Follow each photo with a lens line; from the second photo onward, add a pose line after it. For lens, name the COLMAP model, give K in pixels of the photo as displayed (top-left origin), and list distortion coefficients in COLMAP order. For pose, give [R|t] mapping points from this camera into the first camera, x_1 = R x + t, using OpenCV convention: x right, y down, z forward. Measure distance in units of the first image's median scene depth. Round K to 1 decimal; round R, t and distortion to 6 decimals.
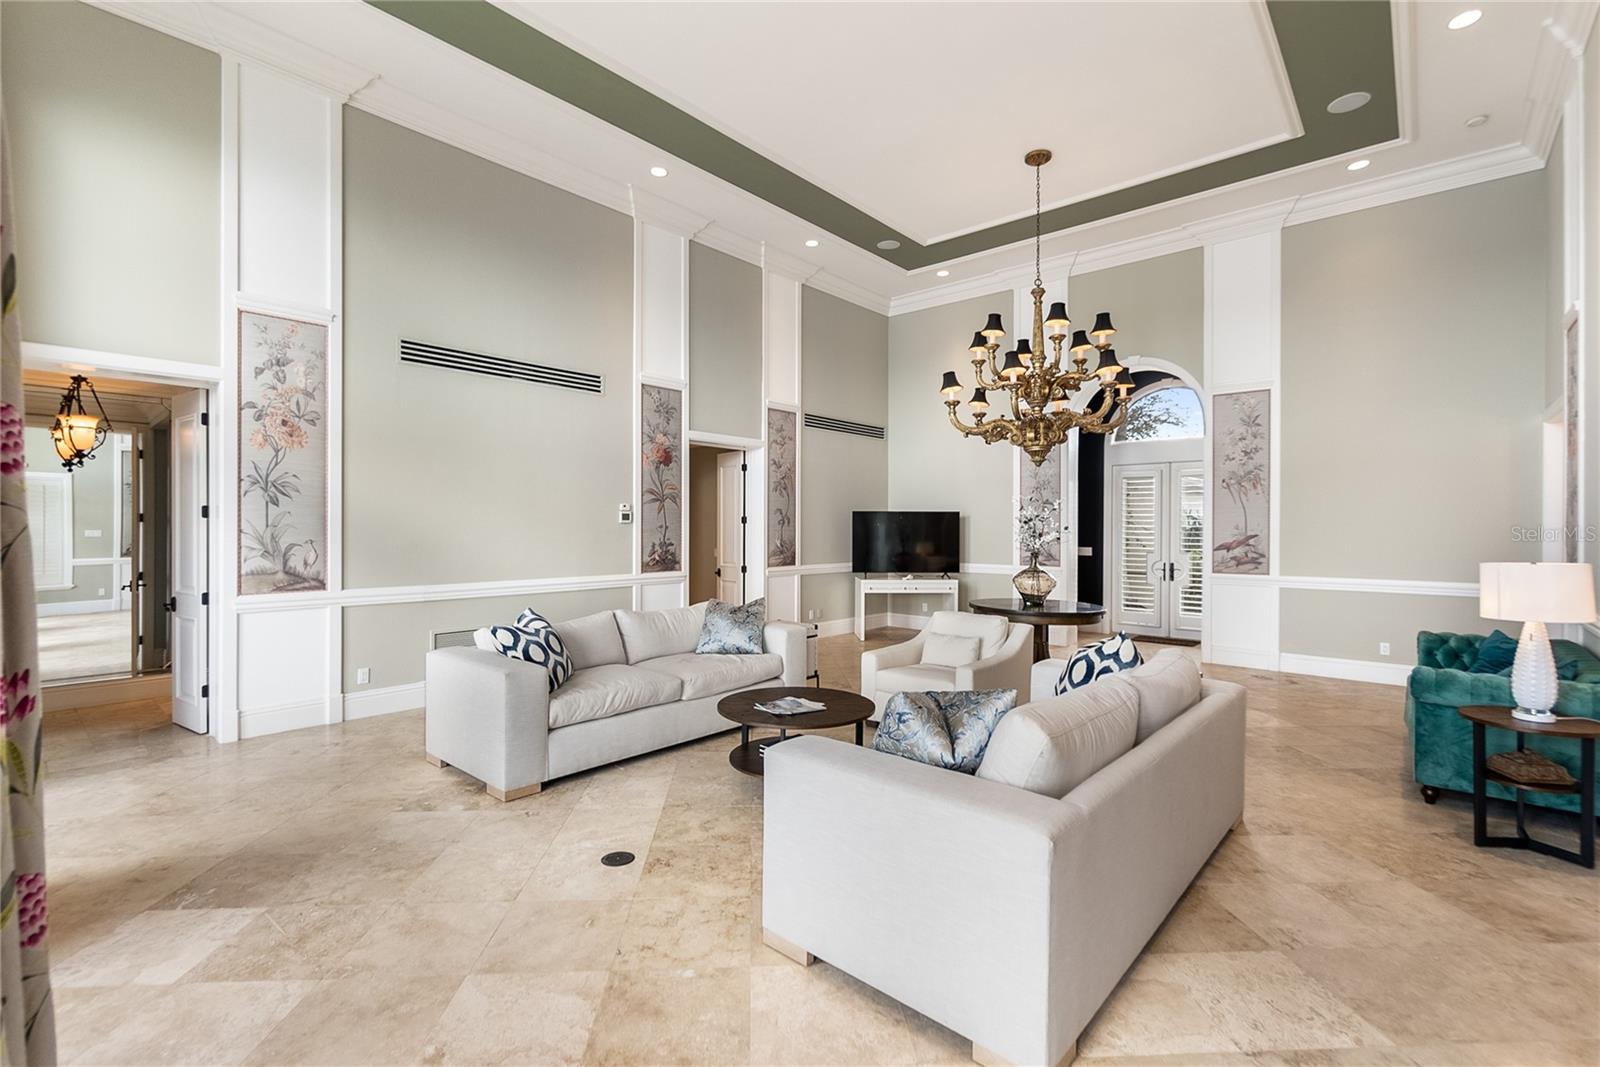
lens RADIAL K [[713.3, 0, 800.0], [0, 713.3, 533.5], [0, 0, 1]] dist [-0.002558, -0.000511]
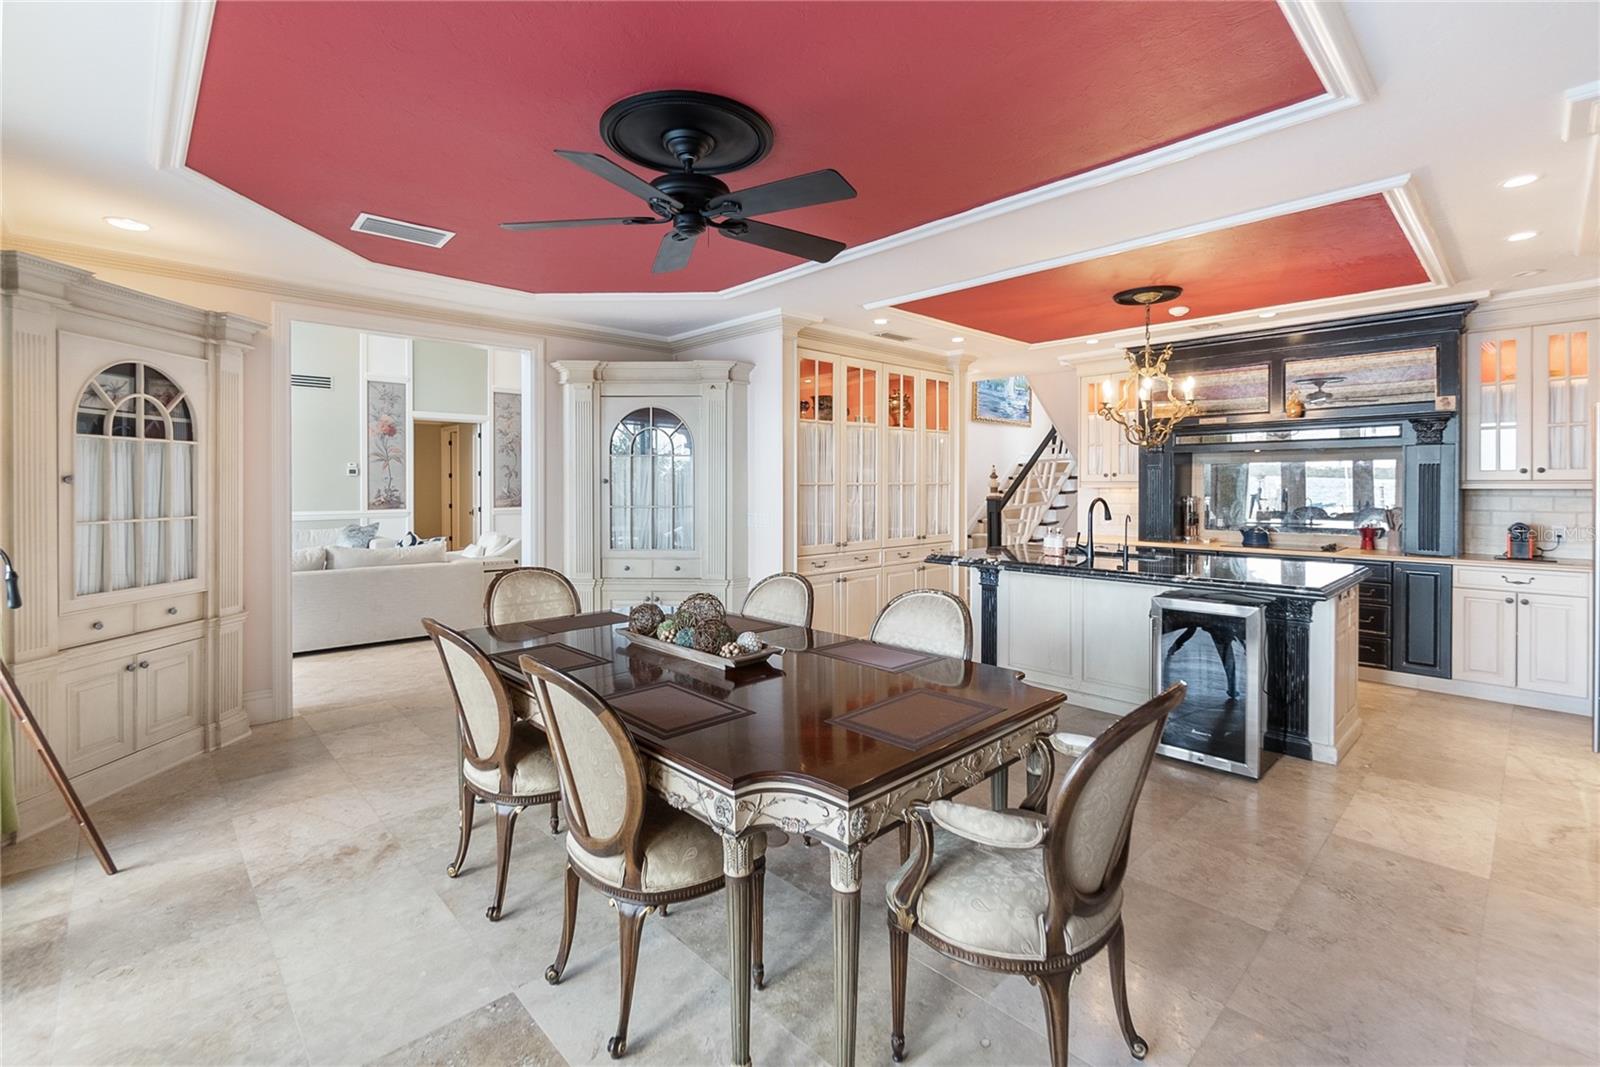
lens RADIAL K [[713.0, 0, 793.2], [0, 713.0, 491.2], [0, 0, 1]] dist [-0.009207, 0.000491]
pose [[0.995595, 0.001670, -0.093739, 0.744985], [-0.001061, 0.999978, 0.006543, 0.006221], [0.093747, -0.006414, 0.995575, -0.352519]]
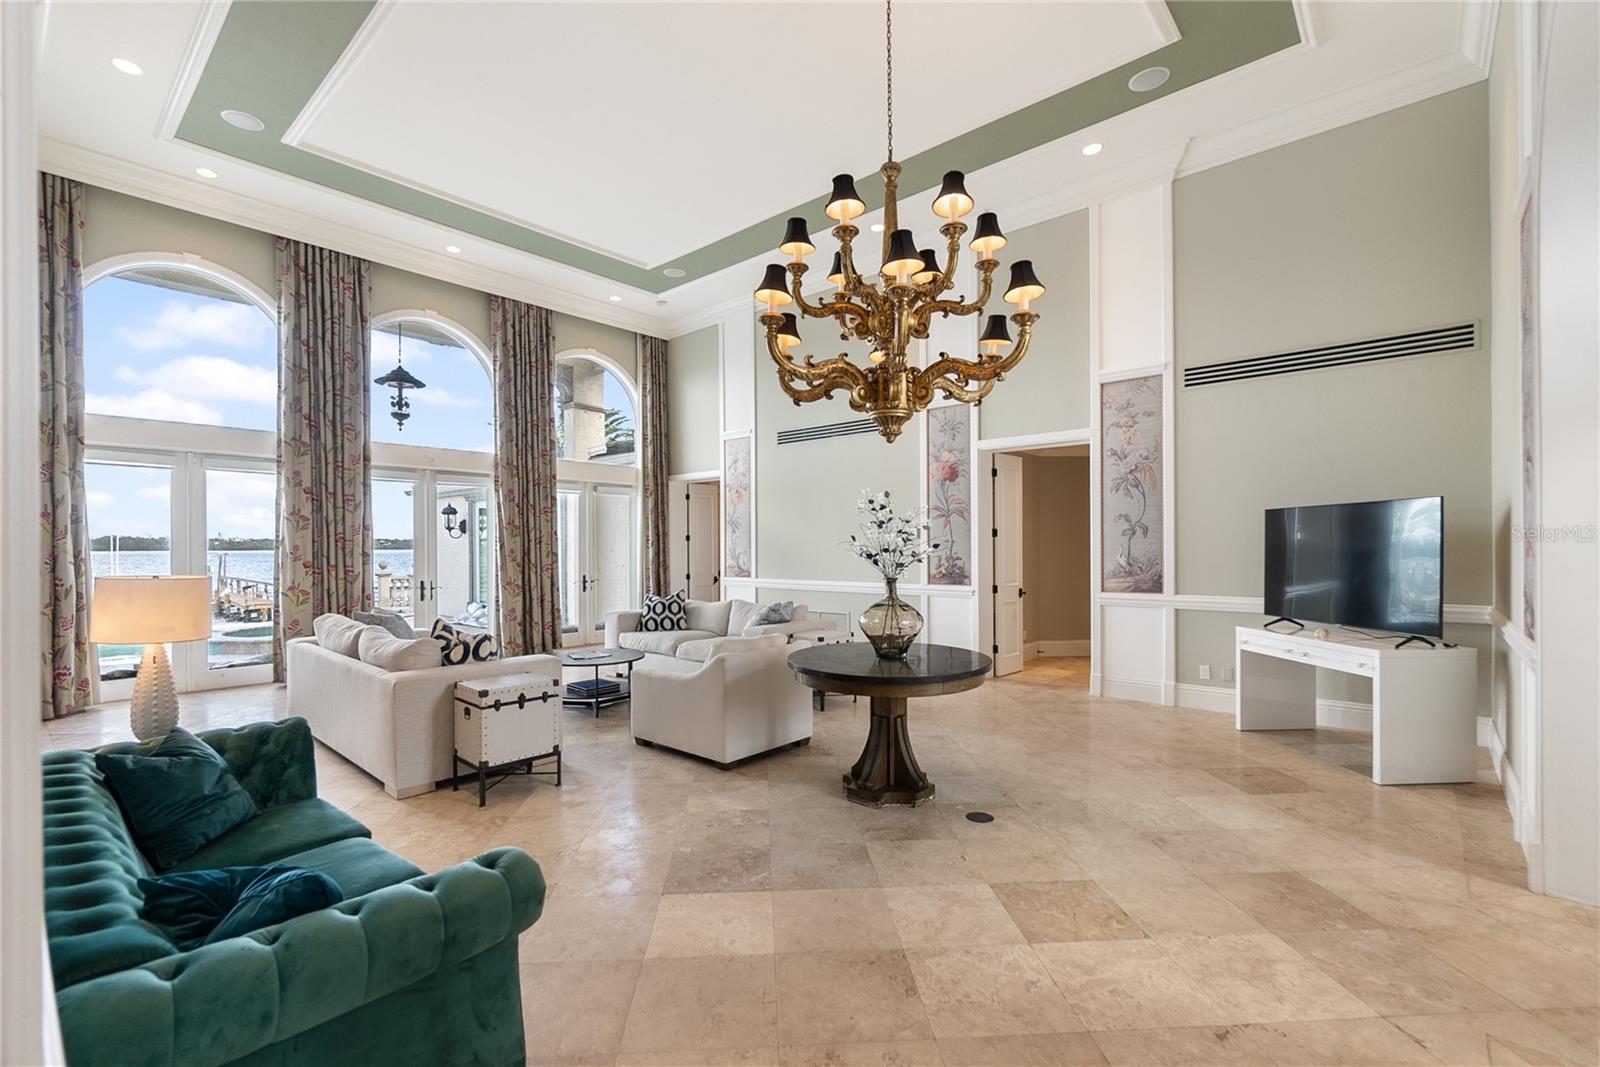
lens RADIAL K [[703.9, 0, 807.3], [0, 703.9, 551.7], [0, 0, 1]] dist [-0.000199, 0.000148]
pose [[0.005674, 0.007598, -0.999955, 0.803224], [0.000444, 0.999971, 0.007601, -0.002031], [0.999984, -0.000488, 0.005671, 0.770015]]
